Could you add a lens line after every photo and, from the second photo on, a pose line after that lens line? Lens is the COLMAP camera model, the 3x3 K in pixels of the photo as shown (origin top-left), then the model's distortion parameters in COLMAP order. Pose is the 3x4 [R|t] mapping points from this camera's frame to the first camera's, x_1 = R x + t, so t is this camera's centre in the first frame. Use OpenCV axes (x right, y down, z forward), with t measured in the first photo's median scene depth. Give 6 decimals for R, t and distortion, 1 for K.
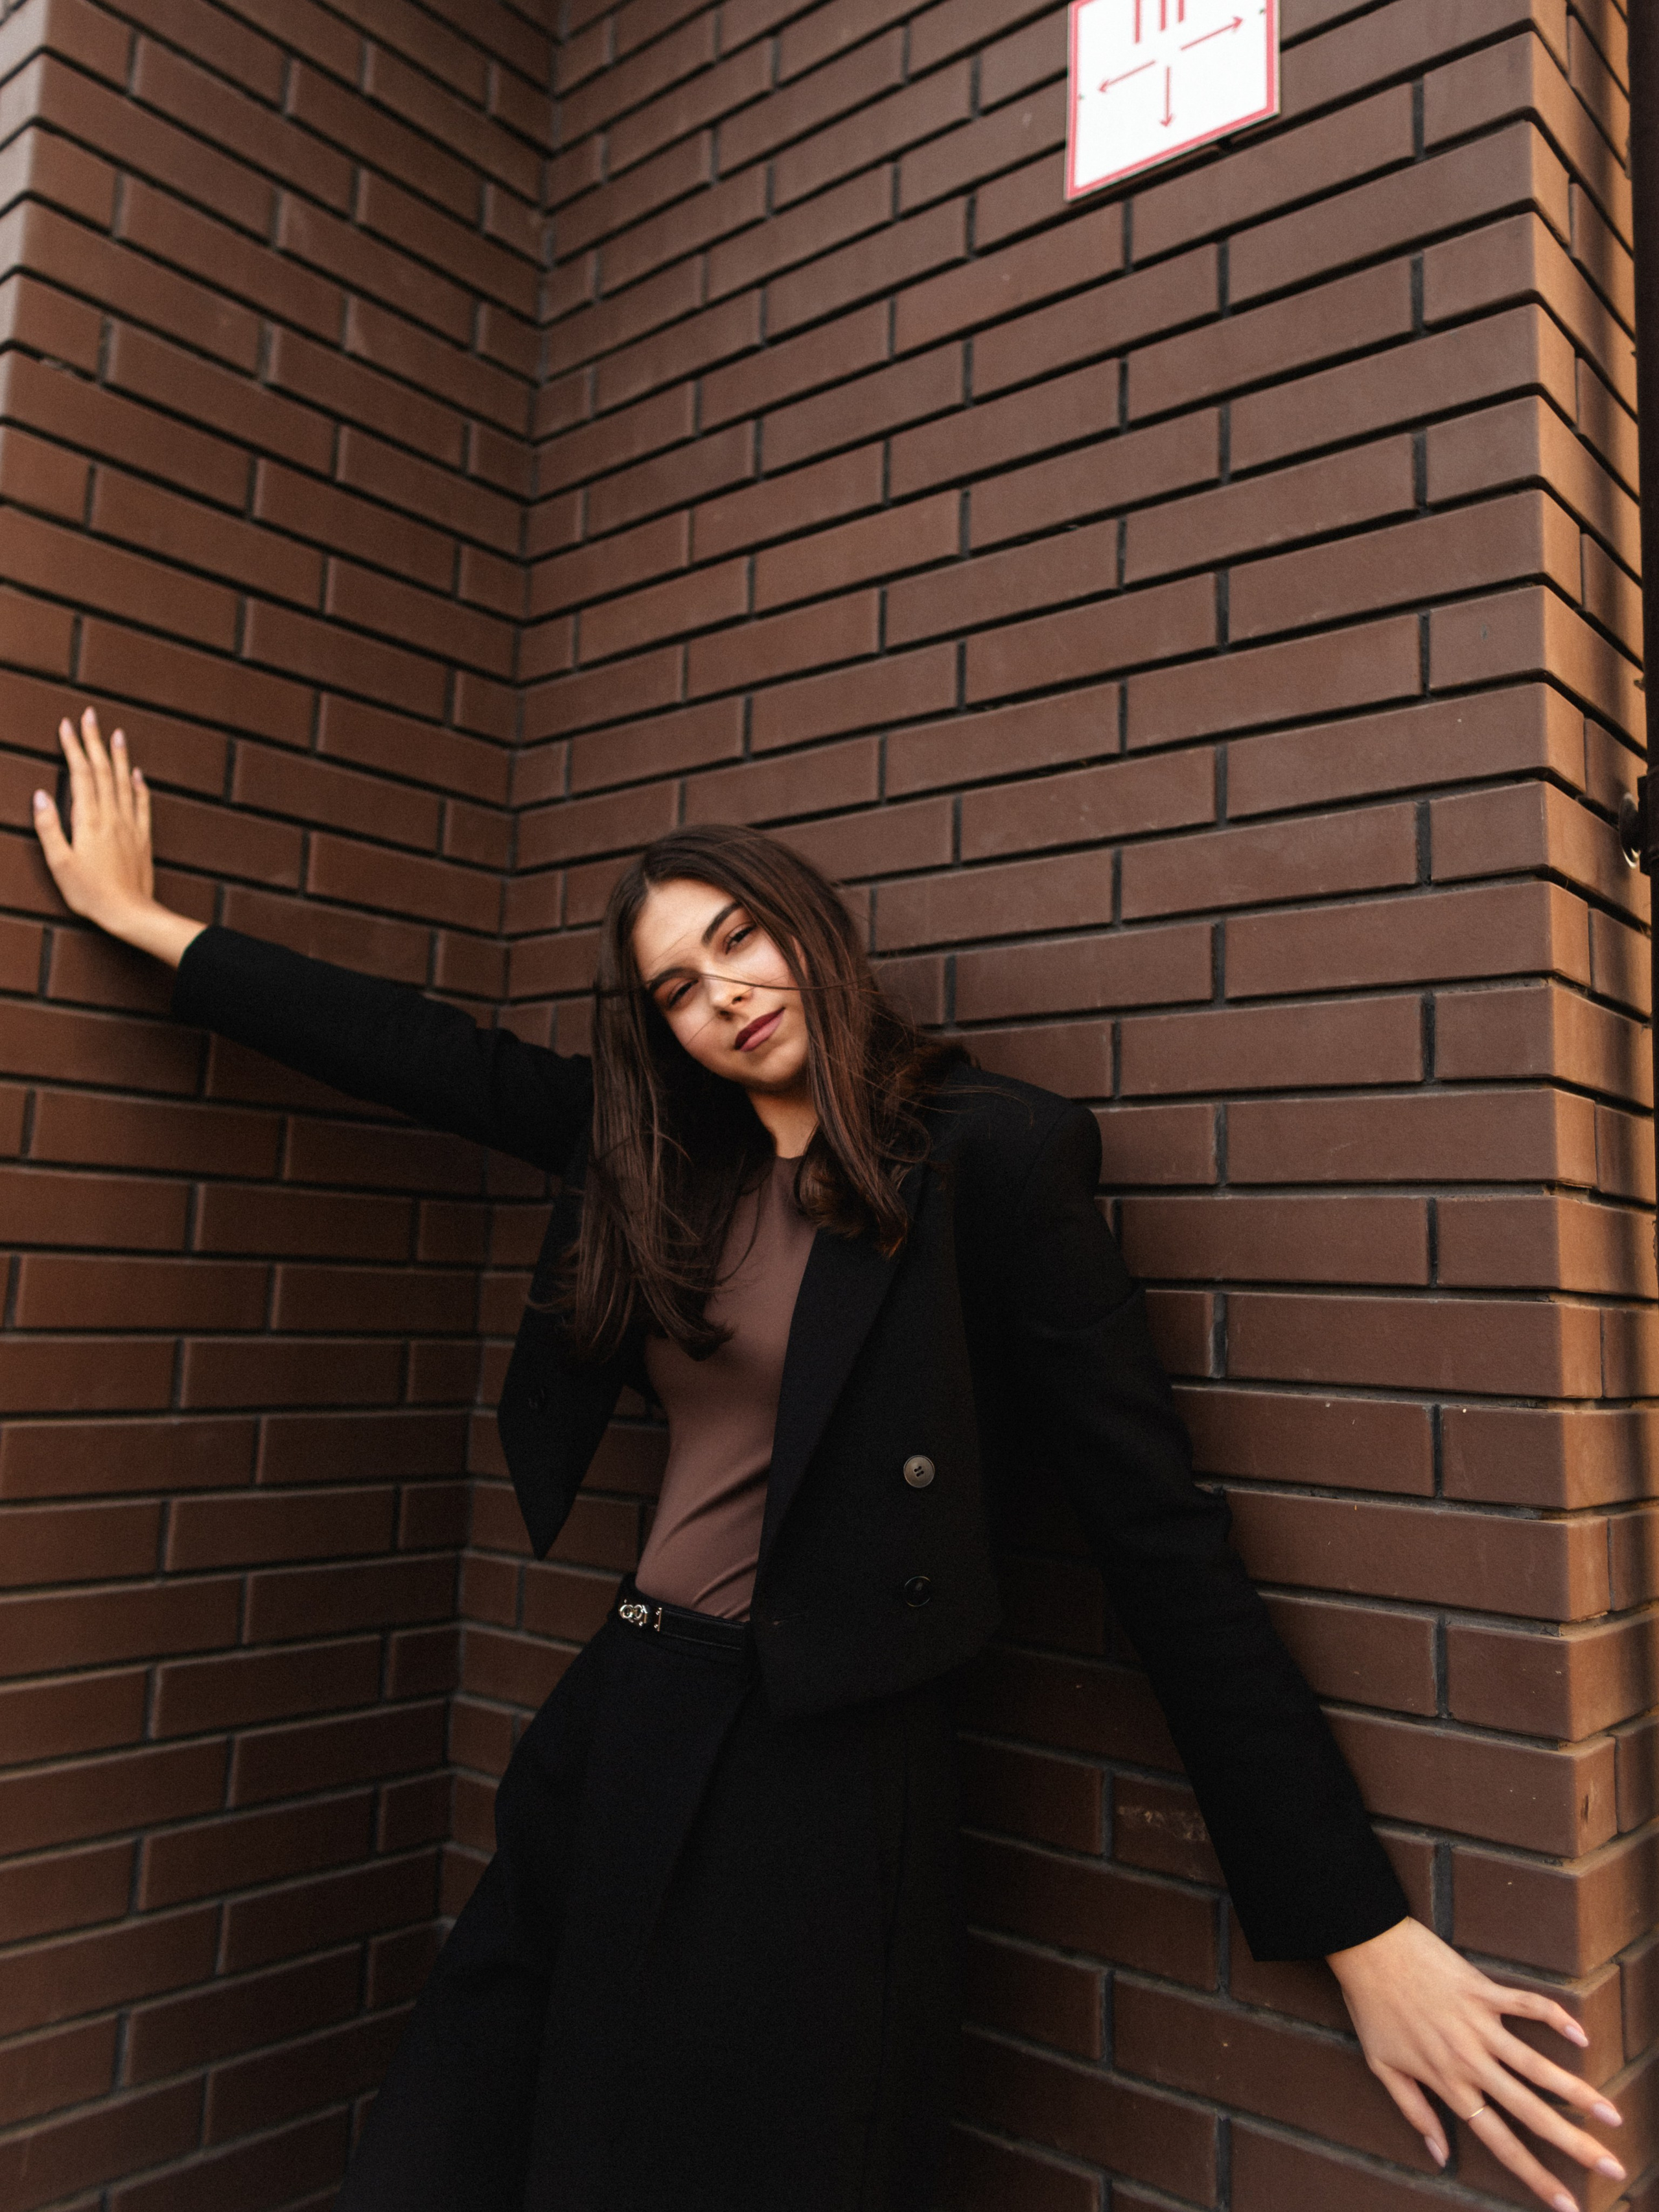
lens RADIAL K [[1833.6, 0, 828.7], [0, 1833.6, 1108.6], [0, 0, 1]] dist [0.021139, 0.000552]
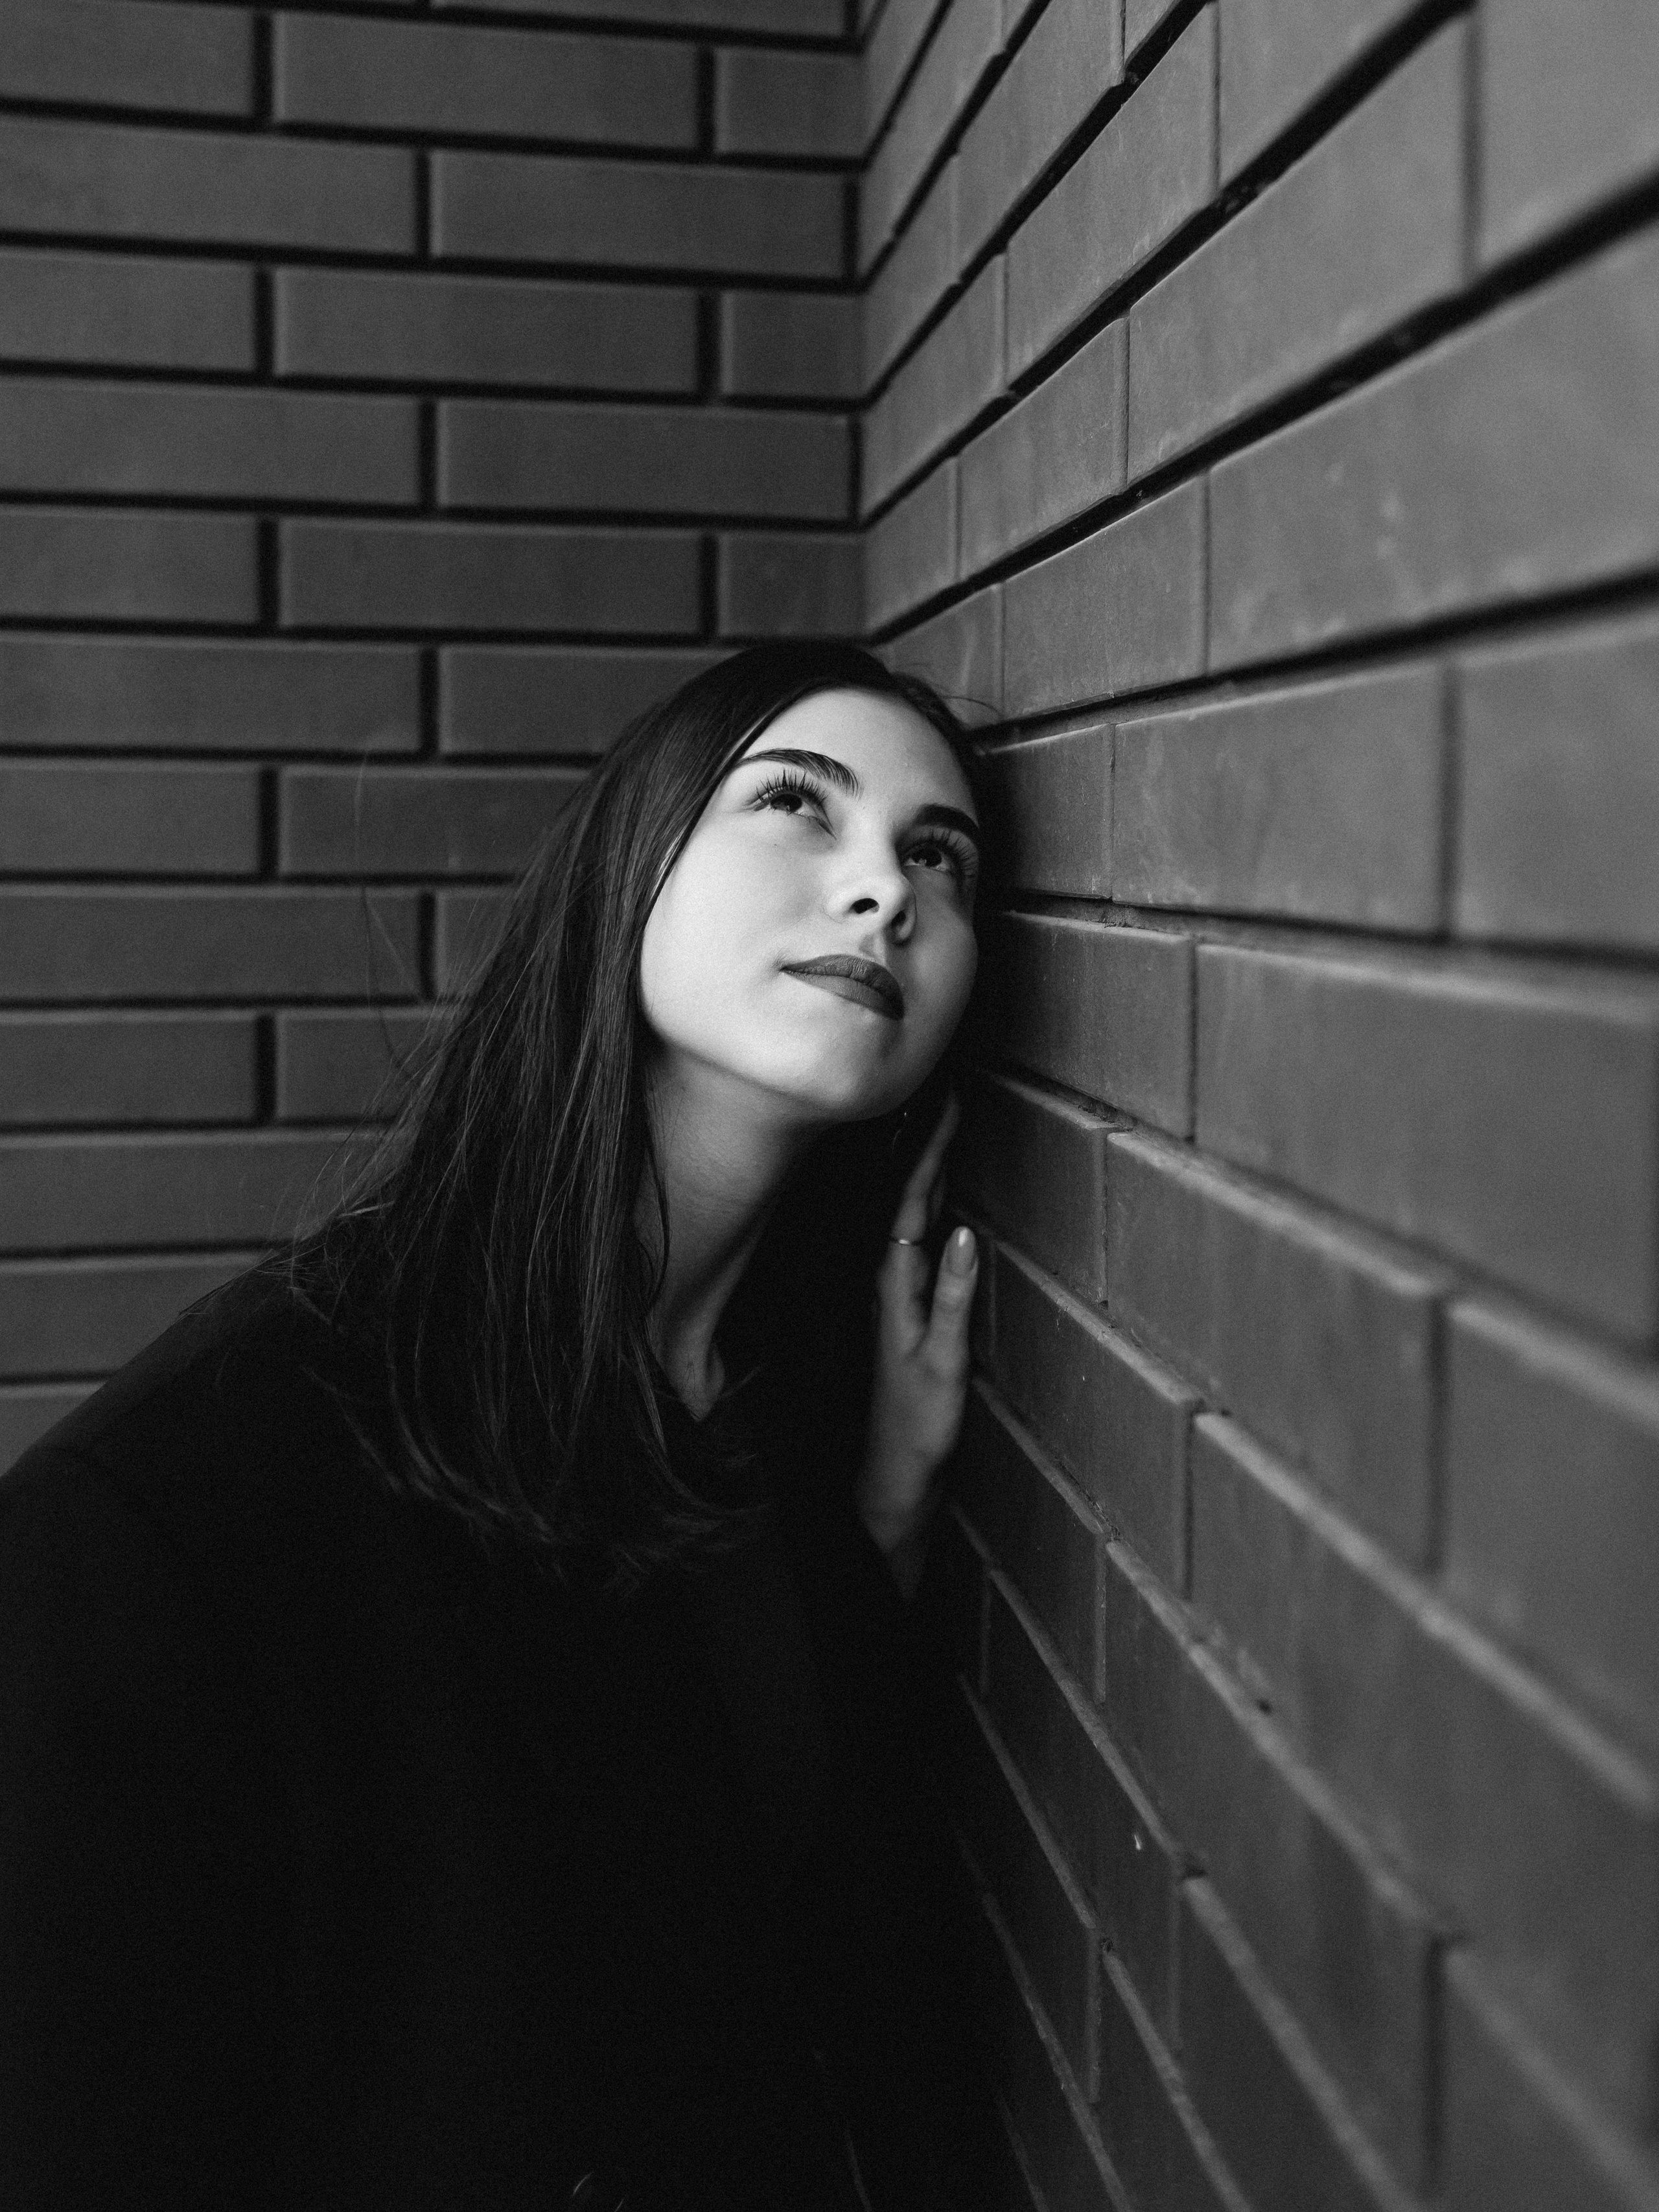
lens RADIAL K [[1833.6, 0, 824.7], [0, 1833.6, 1093.0], [0, 0, 1]] dist [0.021139, 0.000552]
pose [[0.759262, 0.070046, -0.647004, 0.234202], [0.078992, 0.976920, 0.198461, -0.123216], [0.645973, -0.201792, 0.736206, 0.634009]]
